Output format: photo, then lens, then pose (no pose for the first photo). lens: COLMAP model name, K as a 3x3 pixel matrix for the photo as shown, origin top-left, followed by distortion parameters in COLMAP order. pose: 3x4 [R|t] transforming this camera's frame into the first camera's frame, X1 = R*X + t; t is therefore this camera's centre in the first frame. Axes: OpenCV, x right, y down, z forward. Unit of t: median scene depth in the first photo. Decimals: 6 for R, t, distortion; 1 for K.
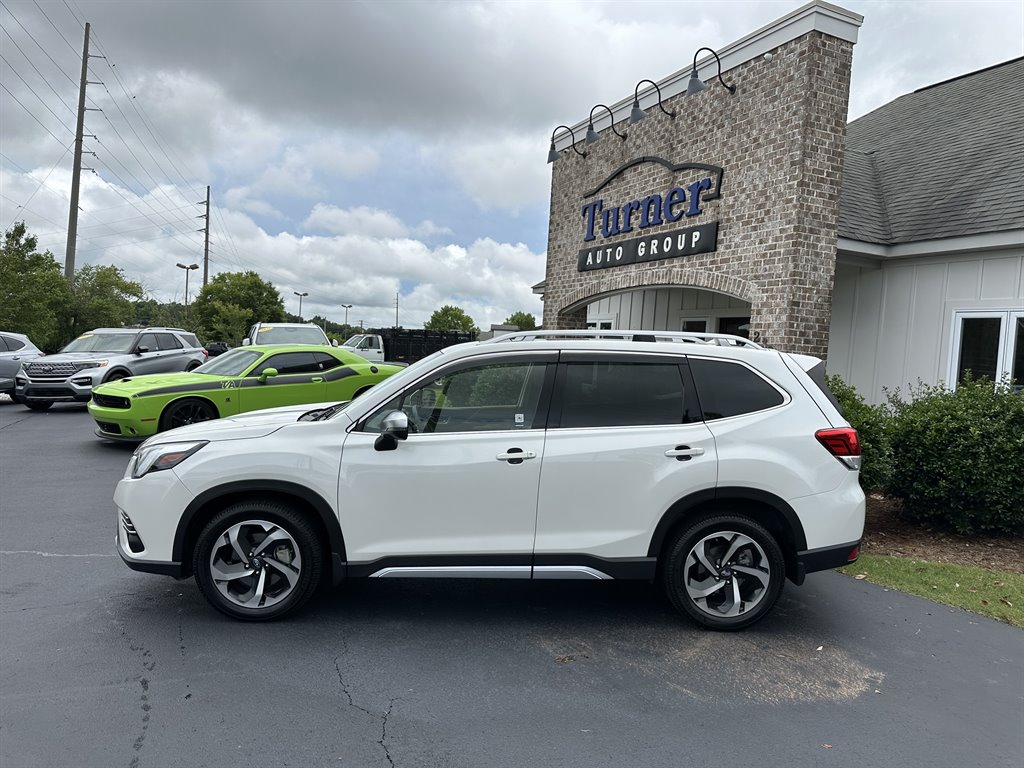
lens RADIAL K [[761.5, 0, 512.0], [0, 761.5, 384.0], [0, 0, 1]] dist [0.061646, -0.095142]
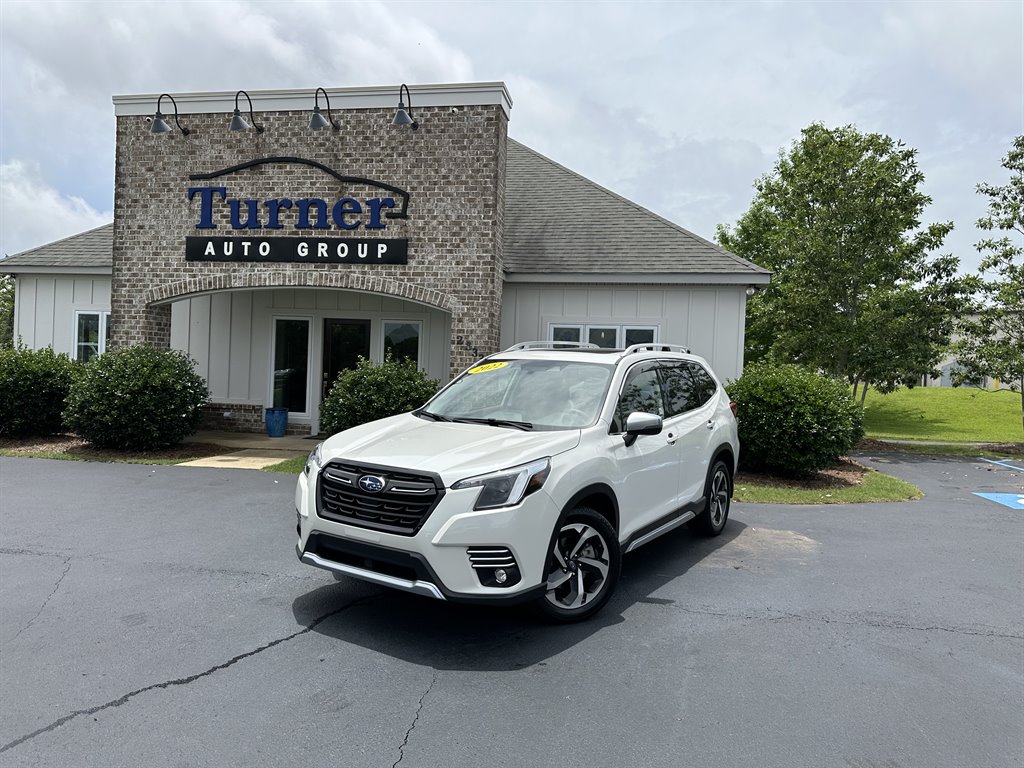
lens RADIAL K [[761.5, 0, 512.0], [0, 761.5, 384.0], [0, 0, 1]] dist [0.061646, -0.095142]
pose [[0.555883, -0.039923, 0.830301, -0.570439], [0.023806, 0.999201, 0.032107, -0.025492], [-0.830919, 0.001918, 0.556389, 0.217280]]
